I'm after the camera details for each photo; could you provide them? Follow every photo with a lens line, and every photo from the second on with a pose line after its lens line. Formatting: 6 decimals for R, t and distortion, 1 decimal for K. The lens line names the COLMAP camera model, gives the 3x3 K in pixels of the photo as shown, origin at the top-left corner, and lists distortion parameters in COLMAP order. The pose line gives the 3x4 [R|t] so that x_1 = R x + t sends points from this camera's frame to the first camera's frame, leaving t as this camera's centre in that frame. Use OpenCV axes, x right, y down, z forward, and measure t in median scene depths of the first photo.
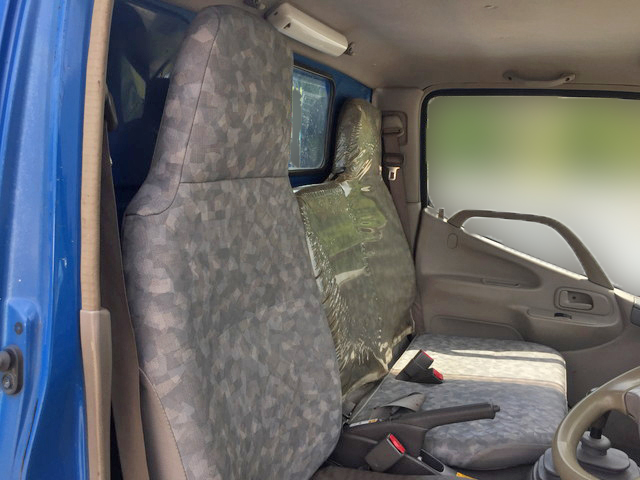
lens RADIAL K [[554.7, 0, 320.9], [0, 554.7, 240.2], [0, 0, 1]] dist [0.070869, -0.092494]
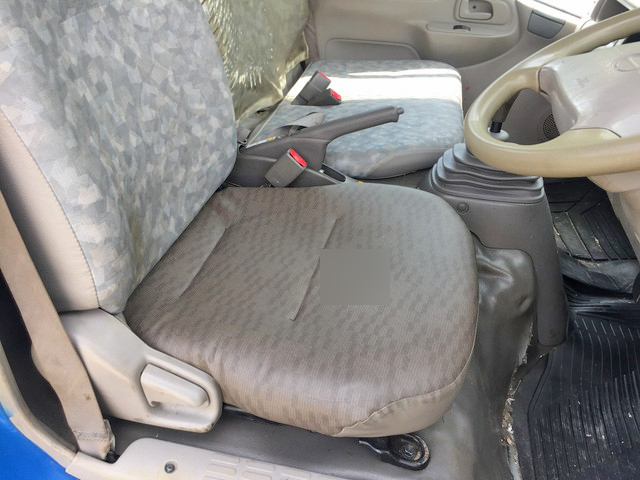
lens RADIAL K [[554.7, 0, 319.4], [0, 554.7, 240.3], [0, 0, 1]] dist [0.070869, -0.092494]
pose [[0.980034, -0.108747, 0.166456, 0.000115], [0.030148, 0.908770, 0.416206, 0.099978], [-0.196531, -0.402878, 0.893904, 0.096980]]
